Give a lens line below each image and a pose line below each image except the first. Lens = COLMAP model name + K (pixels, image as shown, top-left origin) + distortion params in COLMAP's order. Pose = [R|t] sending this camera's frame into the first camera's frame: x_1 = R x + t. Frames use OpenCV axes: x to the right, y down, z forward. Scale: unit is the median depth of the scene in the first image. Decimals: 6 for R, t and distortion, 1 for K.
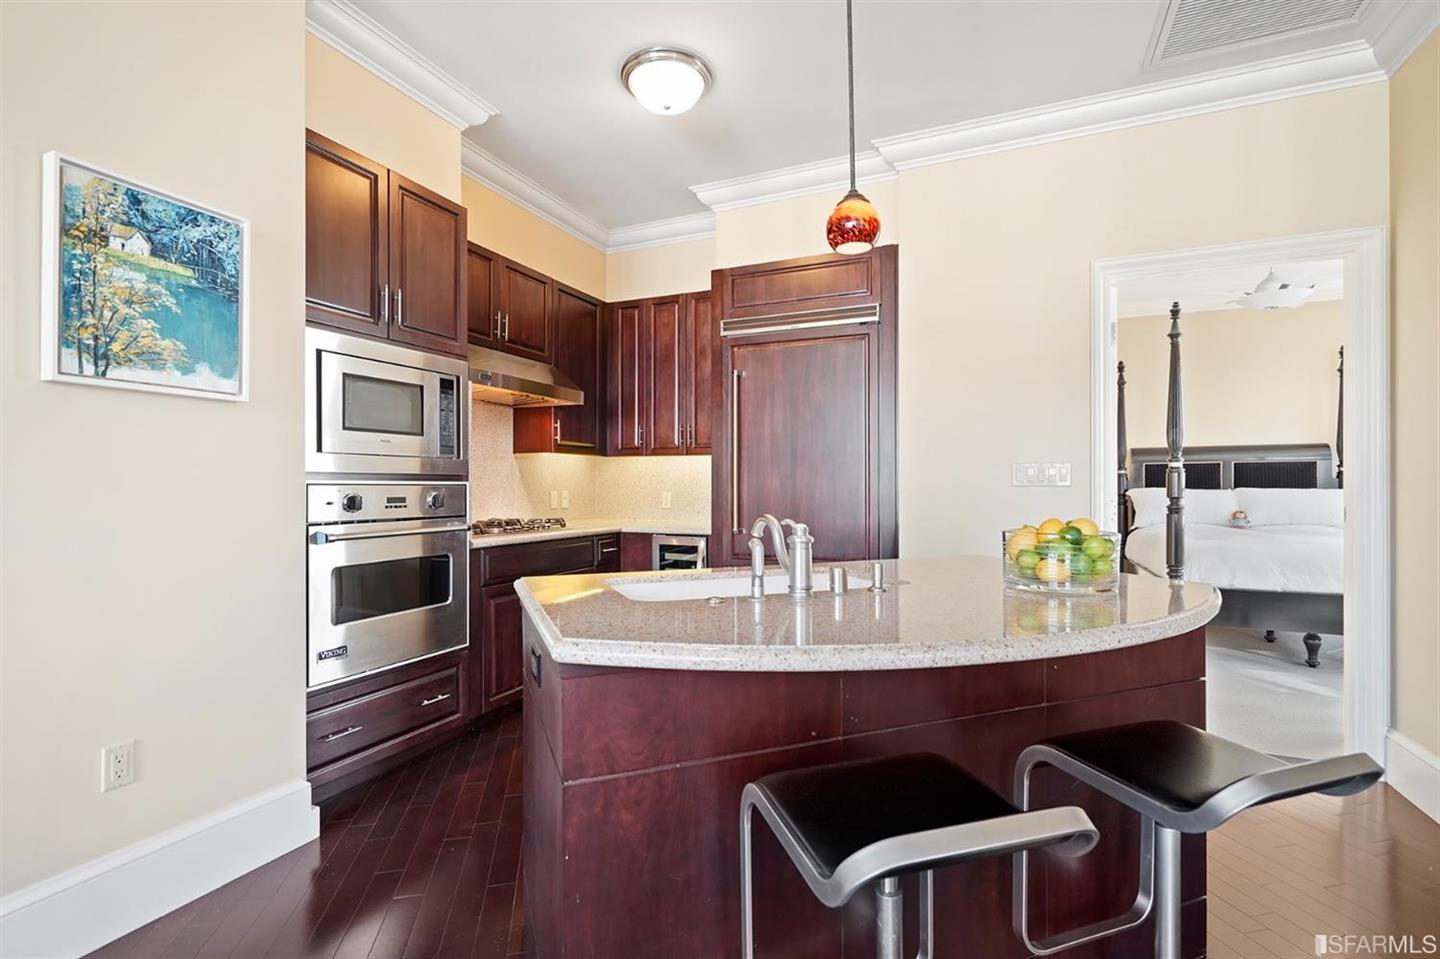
lens RADIAL K [[667.7, 0, 729.9], [0, 667.7, 488.7], [0, 0, 1]] dist [-0.001375, -0.000254]
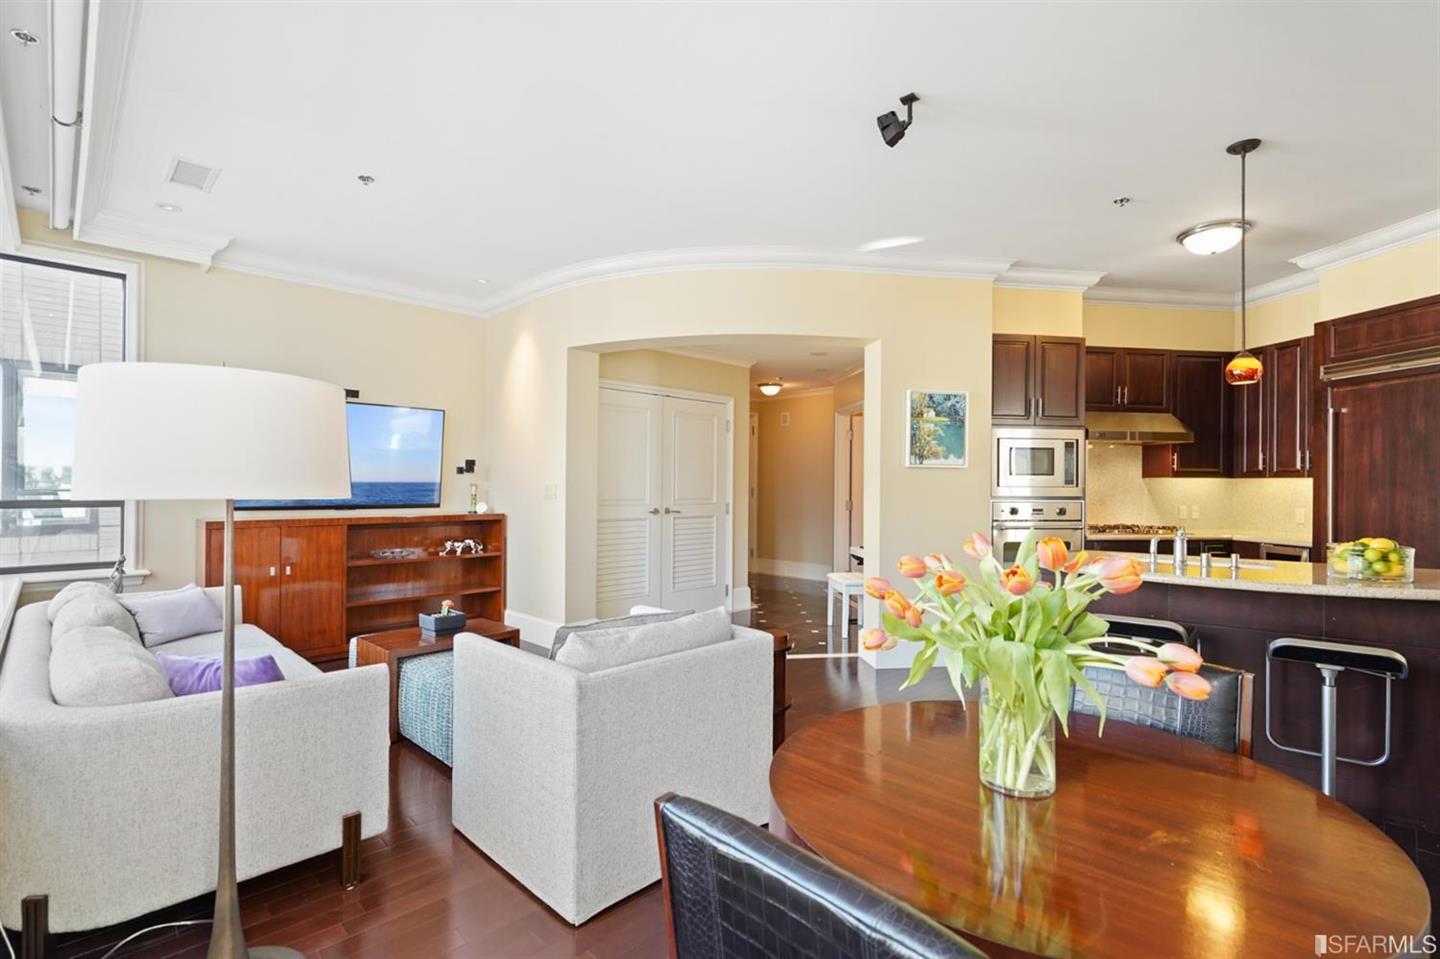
lens RADIAL K [[667.7, 0, 707.6], [0, 667.7, 483.0], [0, 0, 1]] dist [-0.001375, -0.000254]
pose [[0.508528, 0.000082, -0.861045, 0.582334], [-0.010249, 0.999930, -0.005958, -0.034619], [0.860984, 0.011855, 0.508493, -0.685824]]
